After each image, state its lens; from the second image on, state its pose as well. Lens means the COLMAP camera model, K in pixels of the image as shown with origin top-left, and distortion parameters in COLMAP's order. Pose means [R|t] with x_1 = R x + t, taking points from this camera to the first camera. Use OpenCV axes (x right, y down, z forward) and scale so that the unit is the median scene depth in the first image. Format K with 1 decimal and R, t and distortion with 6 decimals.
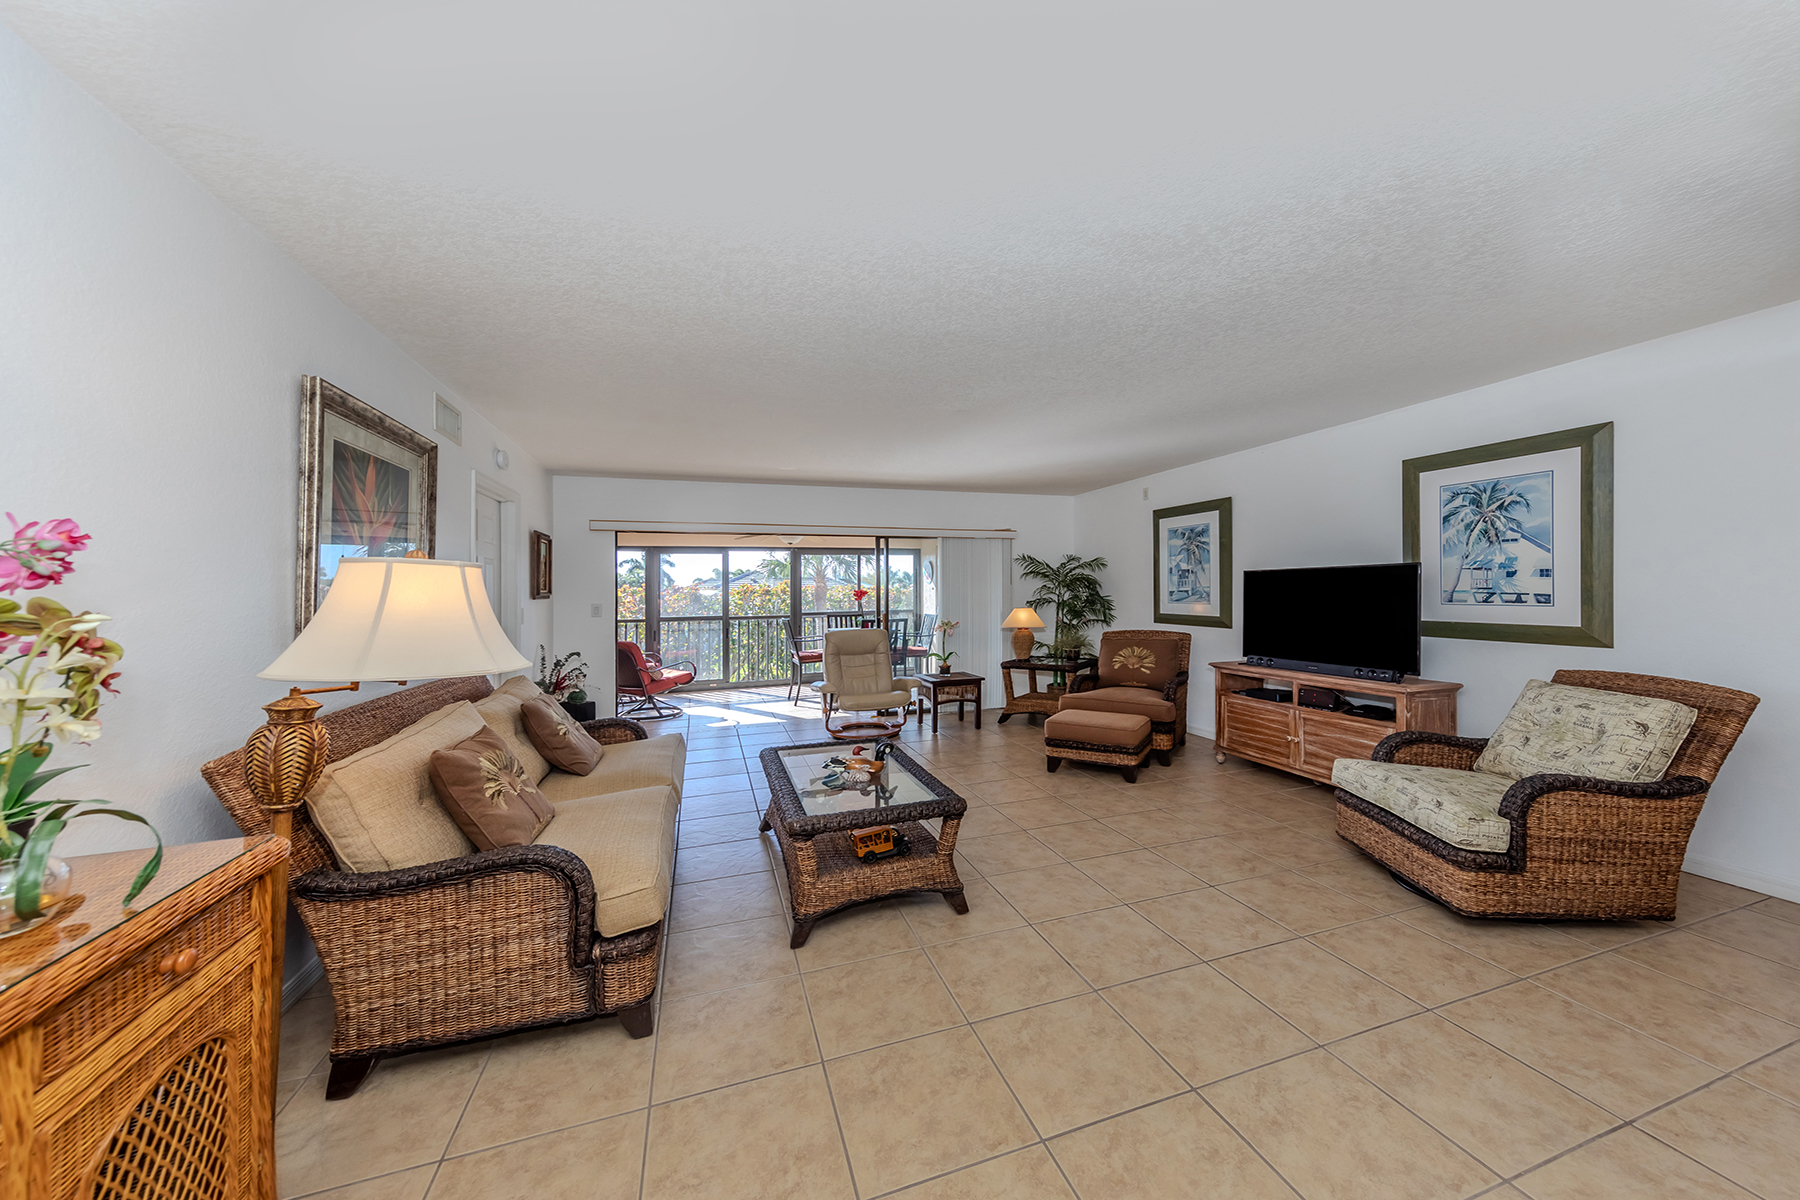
lens RADIAL K [[640.7, 0, 926.4], [0, 640.7, 588.7], [0, 0, 1]] dist [0.001599, -0.000002]
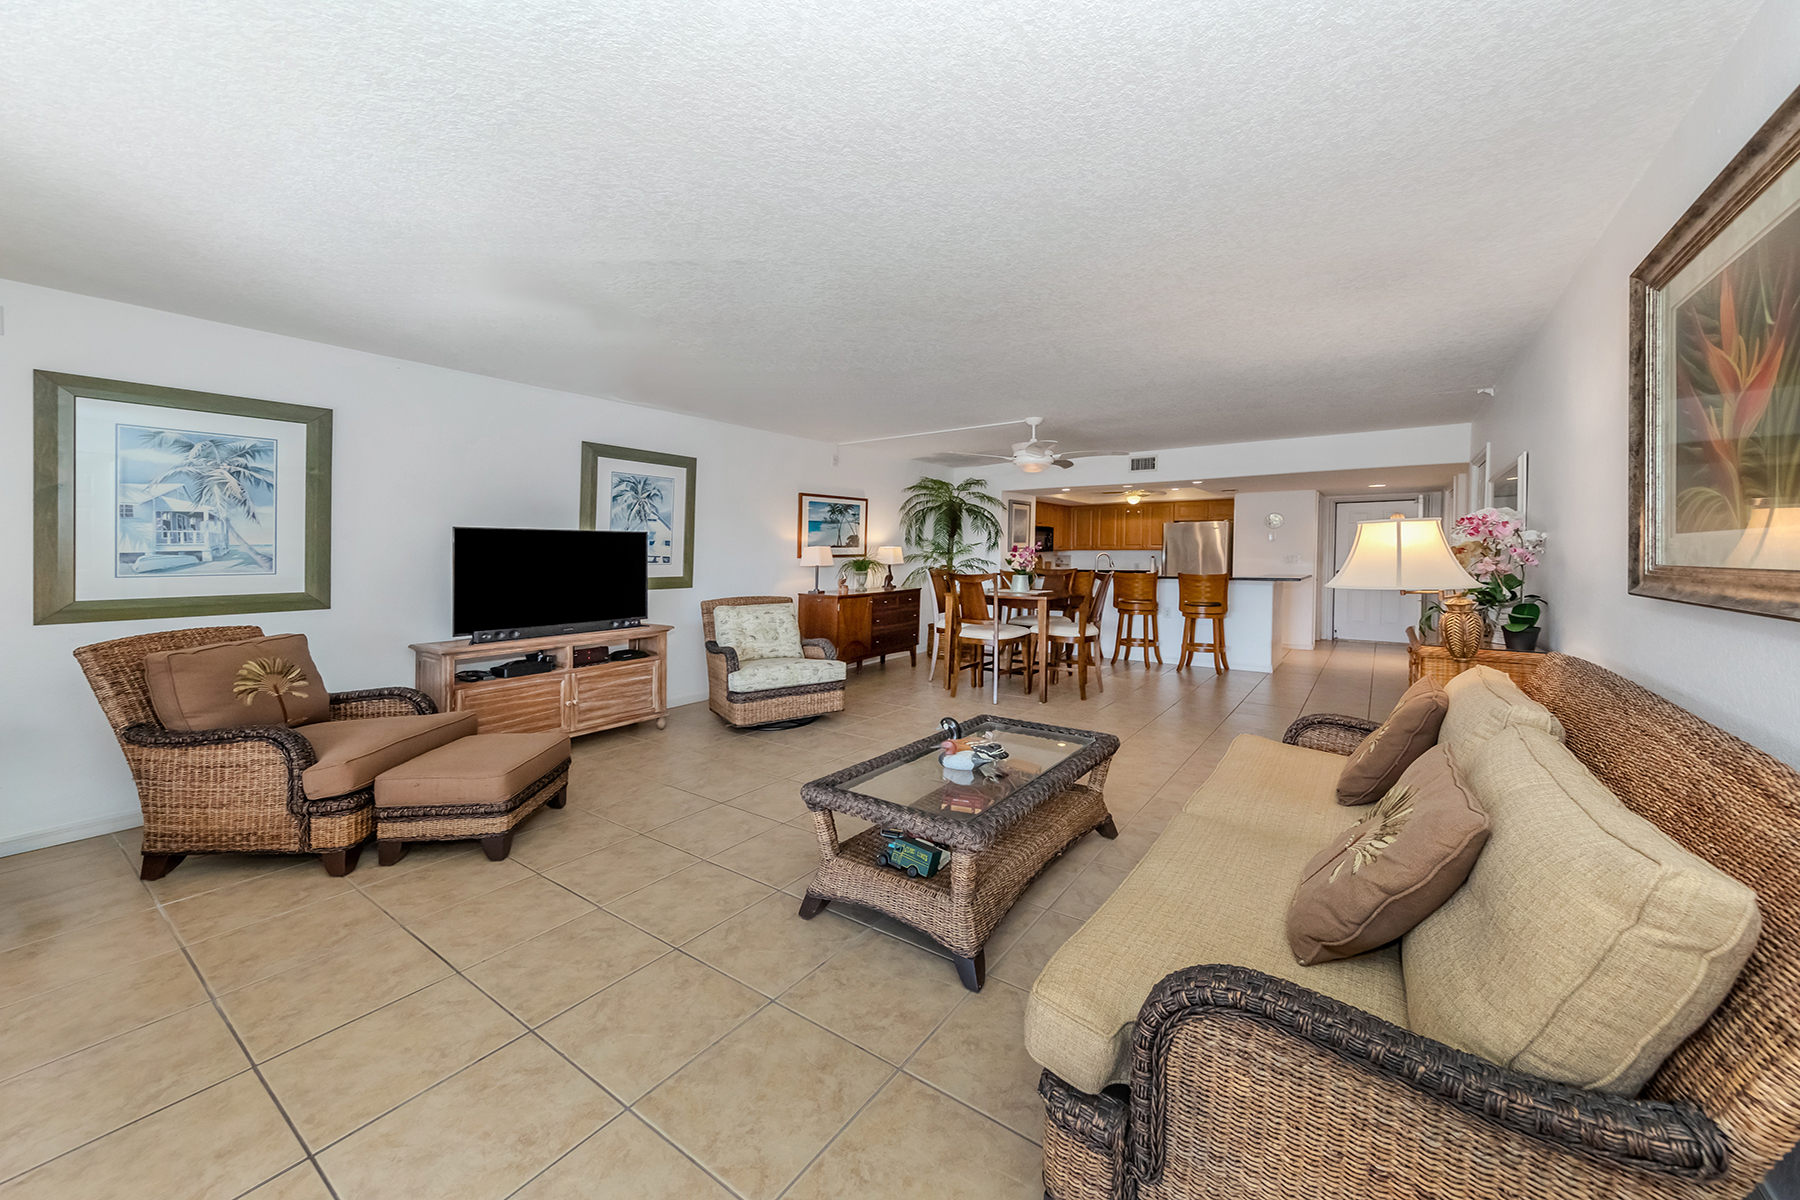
lens RADIAL K [[657.1, 0, 940.0], [0, 657.1, 560.7], [0, 0, 1]] dist [0.002261, -0.000098]
pose [[-0.602669, 0.006829, 0.797962, -0.460587], [0.006303, 0.999973, -0.003798, 0.018732], [-0.797967, 0.002741, -0.602695, 0.922477]]
